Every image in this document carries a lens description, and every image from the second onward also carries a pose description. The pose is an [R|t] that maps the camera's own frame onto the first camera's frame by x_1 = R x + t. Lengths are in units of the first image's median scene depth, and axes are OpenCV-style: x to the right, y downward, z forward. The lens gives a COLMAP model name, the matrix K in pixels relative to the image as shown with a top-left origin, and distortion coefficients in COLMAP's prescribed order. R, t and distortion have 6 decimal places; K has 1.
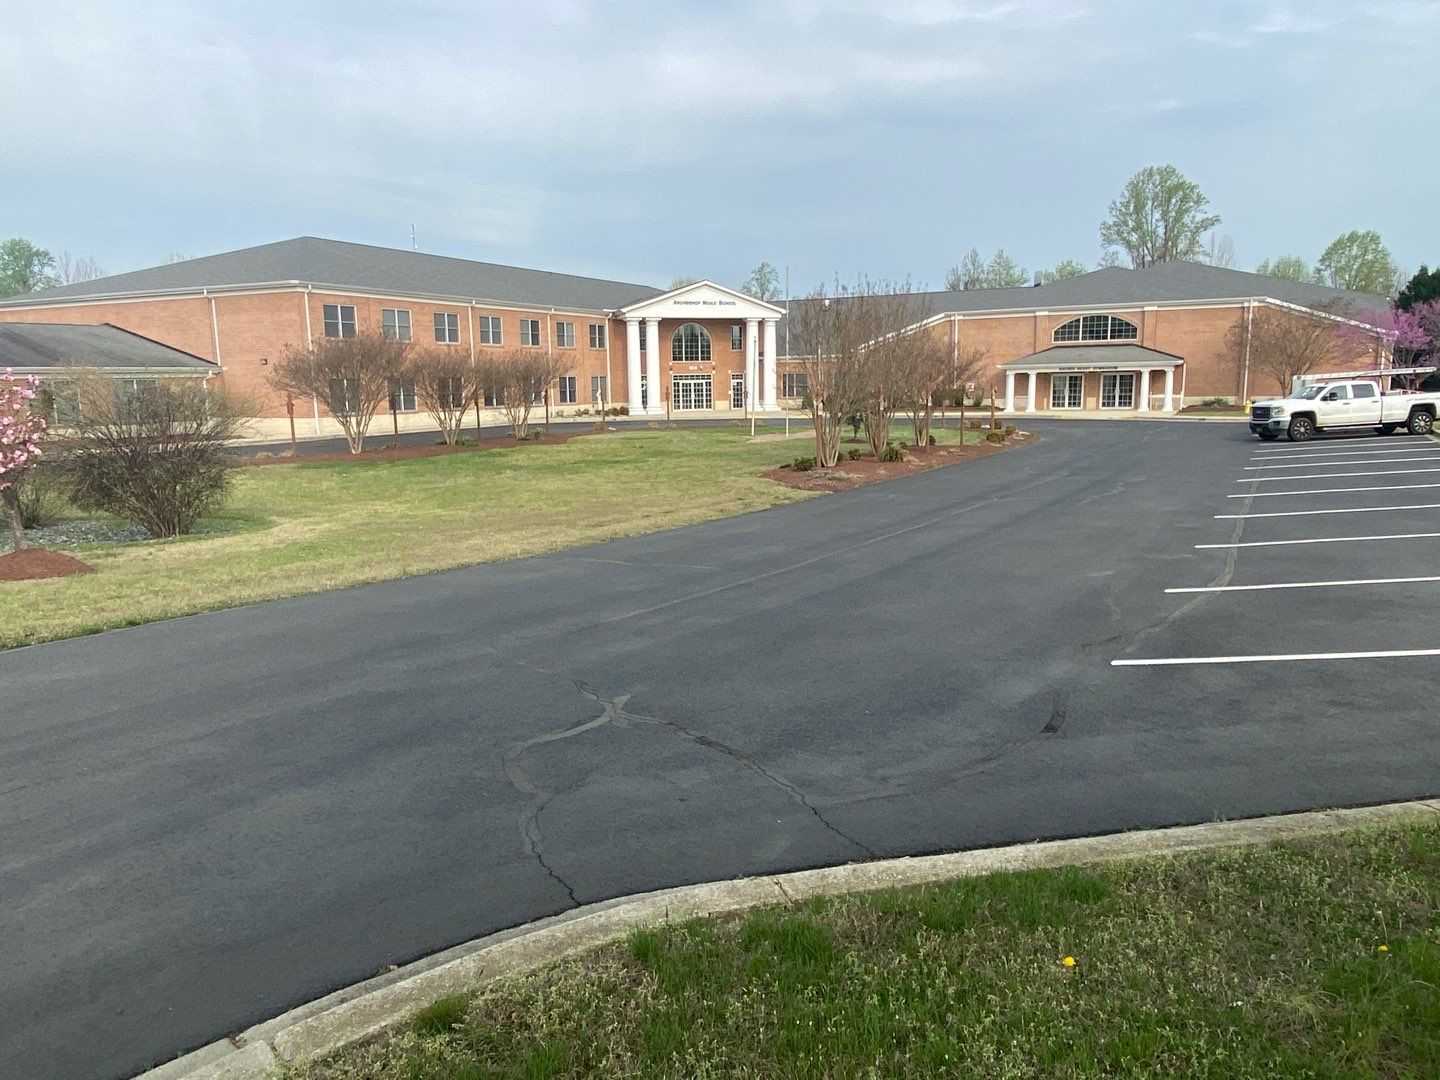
lens RADIAL K [[1042.8, 0, 723.8], [0, 1042.8, 545.1], [0, 0, 1]] dist [0.069924, -0.034969]
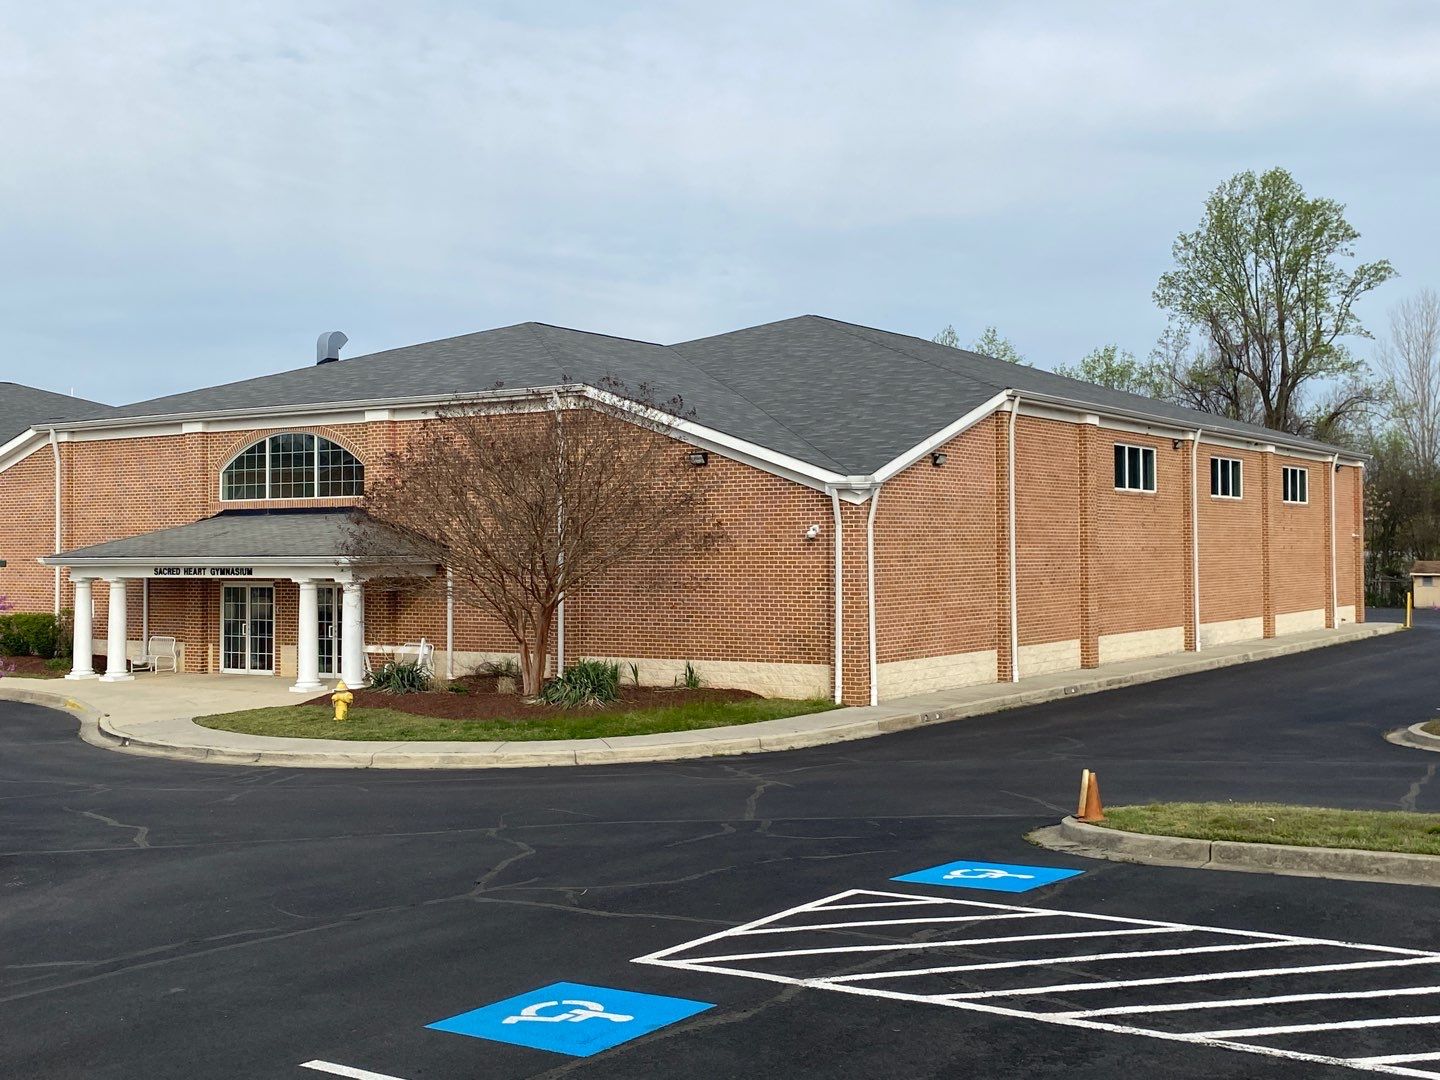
lens RADIAL K [[1761.1, 0, 704.0], [0, 1761.1, 513.1], [0, 0, 1]] dist [0.074980, 0.000000]
pose [[0.993143, 0.008773, -0.116576, 0.607906], [-0.029956, 0.982984, -0.181233, -0.081440], [0.113003, 0.183482, 0.976506, 0.414844]]
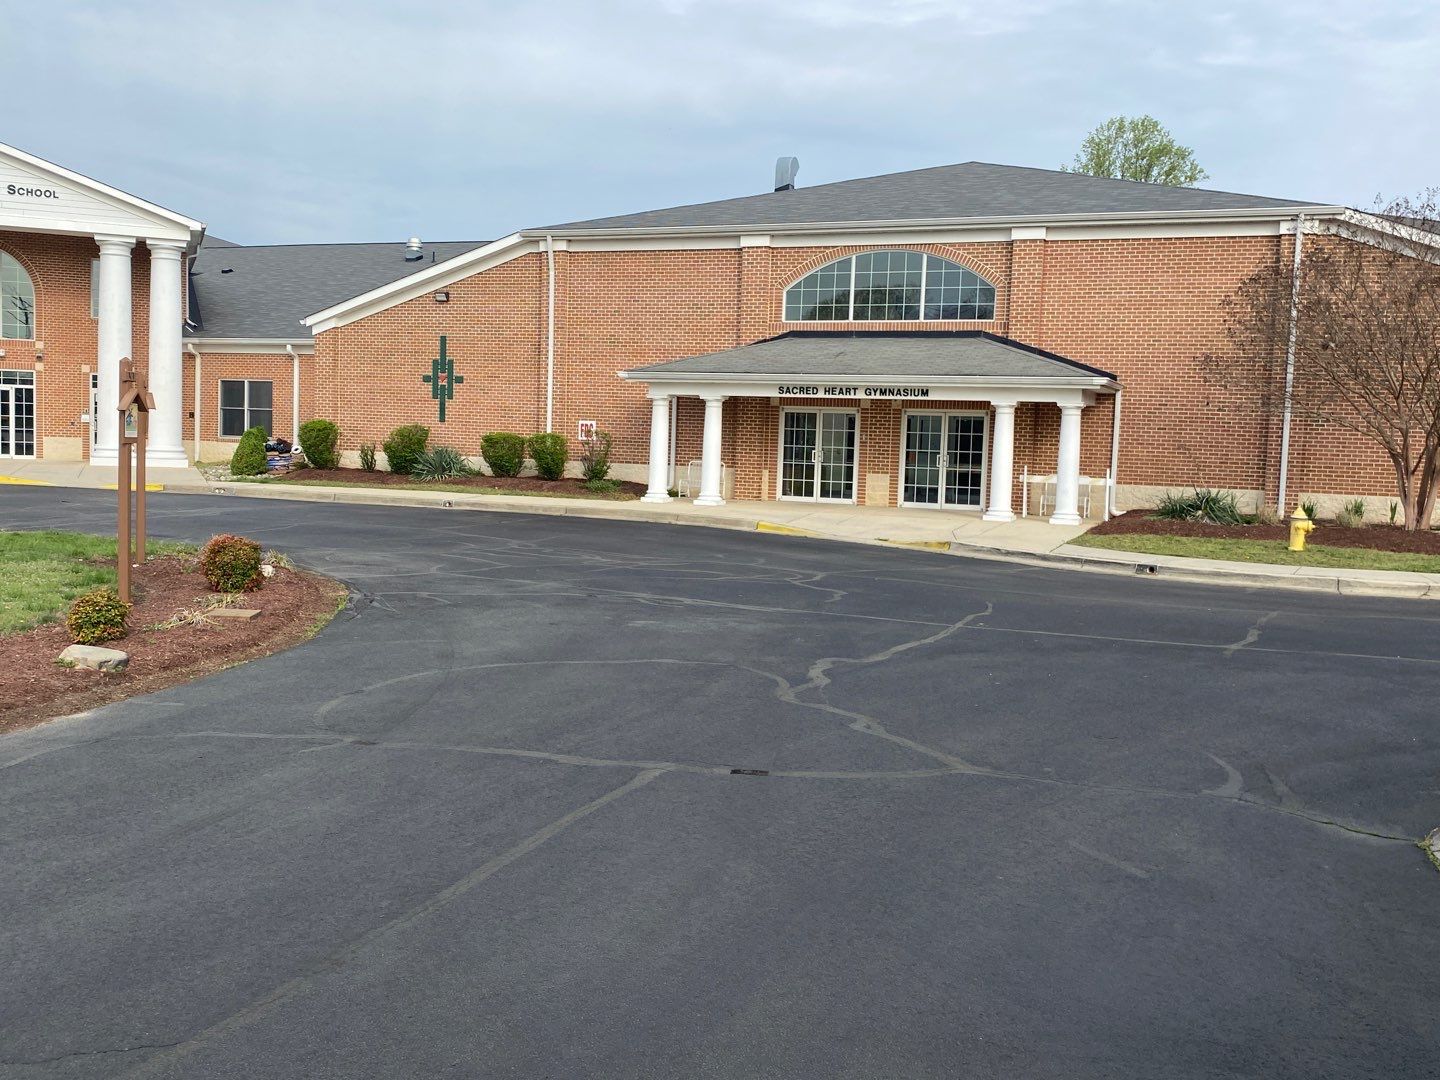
lens RADIAL K [[1382.8, 0, 720.7], [0, 1382.8, 534.4], [0, 0, 1]] dist [0.045262, 0.000000]
pose [[0.995398, 0.043525, 0.085369, 0.271850], [-0.036066, 0.995551, -0.087051, -0.080895], [-0.088778, 0.083571, 0.992539, 0.566983]]
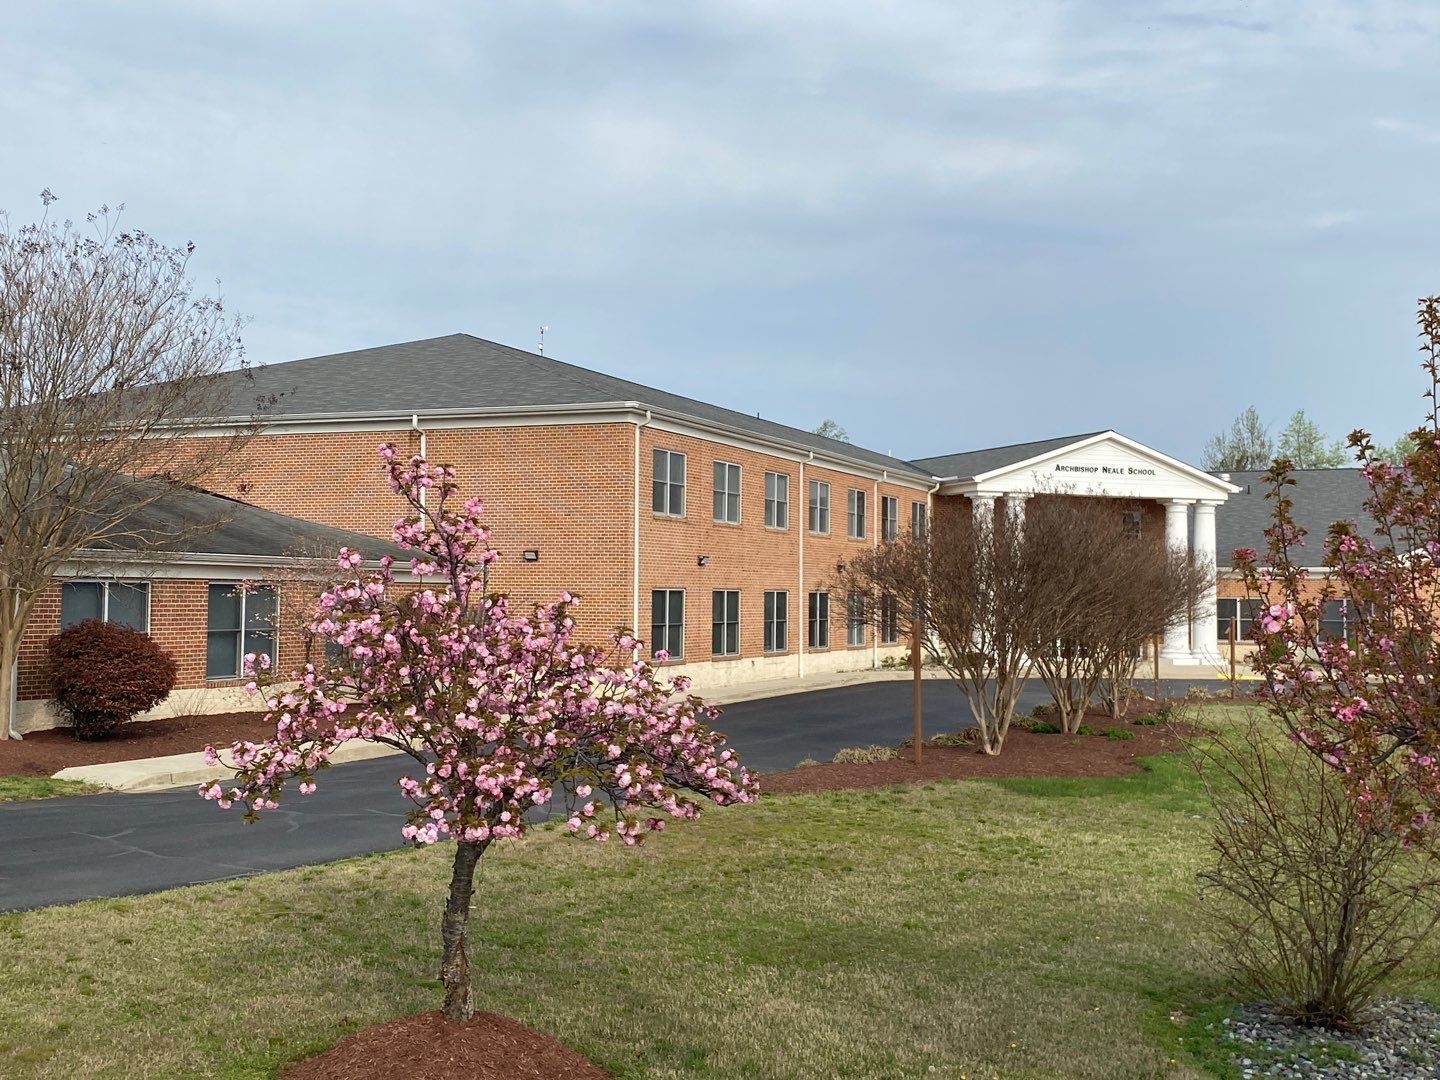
lens RADIAL K [[1688.6, 0, 725.3], [0, 1688.6, 511.3], [0, 0, 1]] dist [0.152606, 0.000000]
pose [[0.996931, 0.027456, 0.073308, -0.345645], [-0.011303, 0.977150, -0.212249, -0.020241], [-0.077460, 0.210769, 0.974462, 0.173001]]
